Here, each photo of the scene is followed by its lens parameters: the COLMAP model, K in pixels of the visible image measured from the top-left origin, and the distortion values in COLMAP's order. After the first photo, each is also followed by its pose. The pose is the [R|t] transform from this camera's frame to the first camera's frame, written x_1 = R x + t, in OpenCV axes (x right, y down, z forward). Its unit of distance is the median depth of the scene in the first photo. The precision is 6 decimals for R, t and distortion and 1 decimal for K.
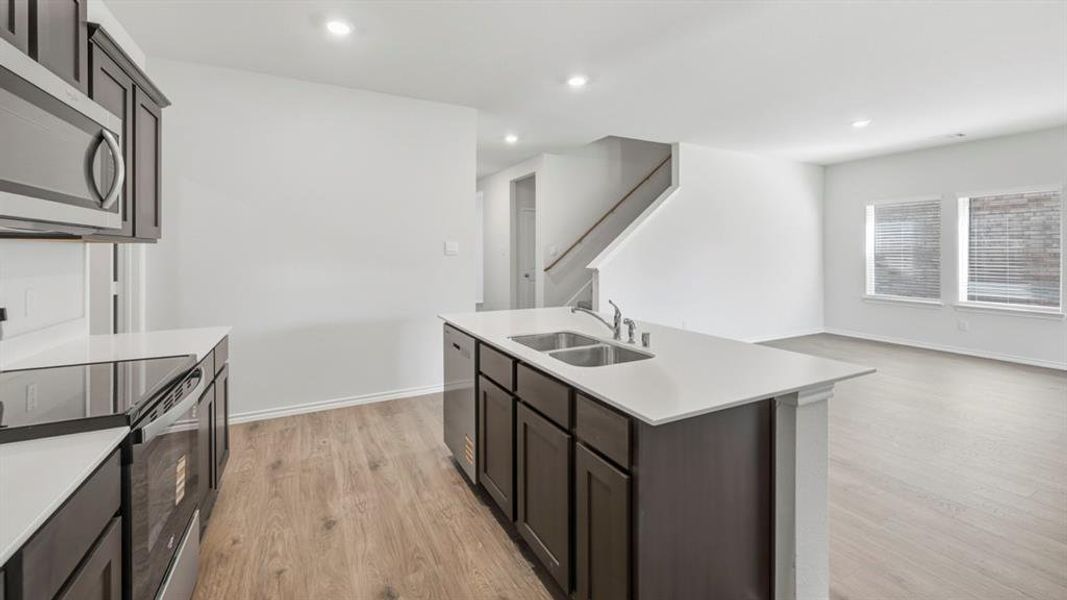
lens RADIAL K [[425.9, 0, 534.2], [0, 425.9, 246.6], [0, 0, 1]] dist [-0.003957, 0.003277]
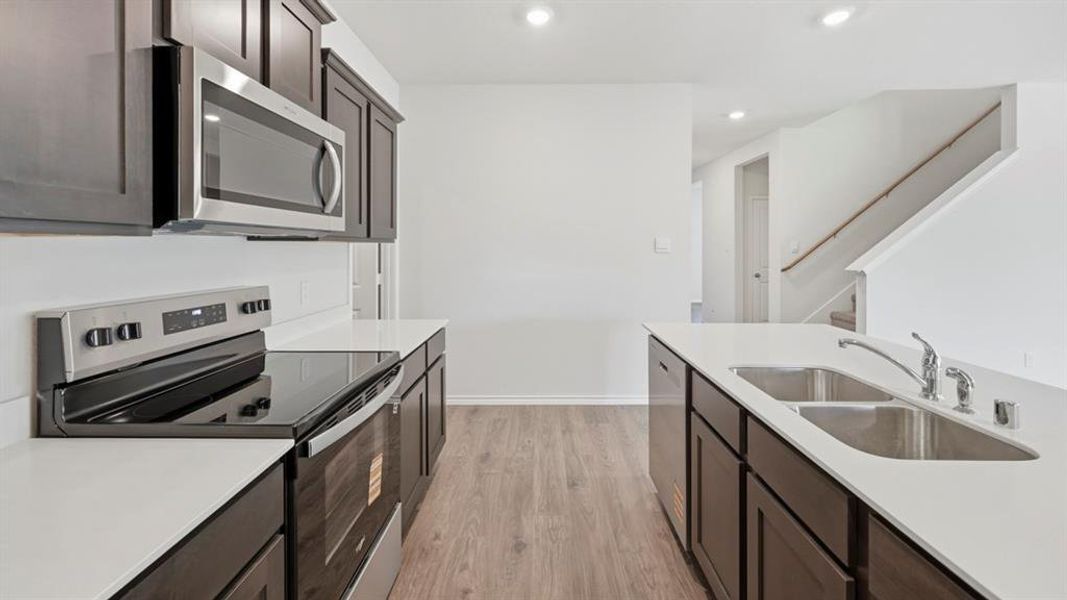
lens RADIAL K [[425.9, 0, 534.2], [0, 425.9, 246.6], [0, 0, 1]] dist [-0.003957, 0.003277]
pose [[0.878299, 0.000612, -0.478111, -0.010654], [0.004859, 0.999936, 0.010204, -0.007451], [0.478087, -0.011285, 0.878240, 0.192000]]
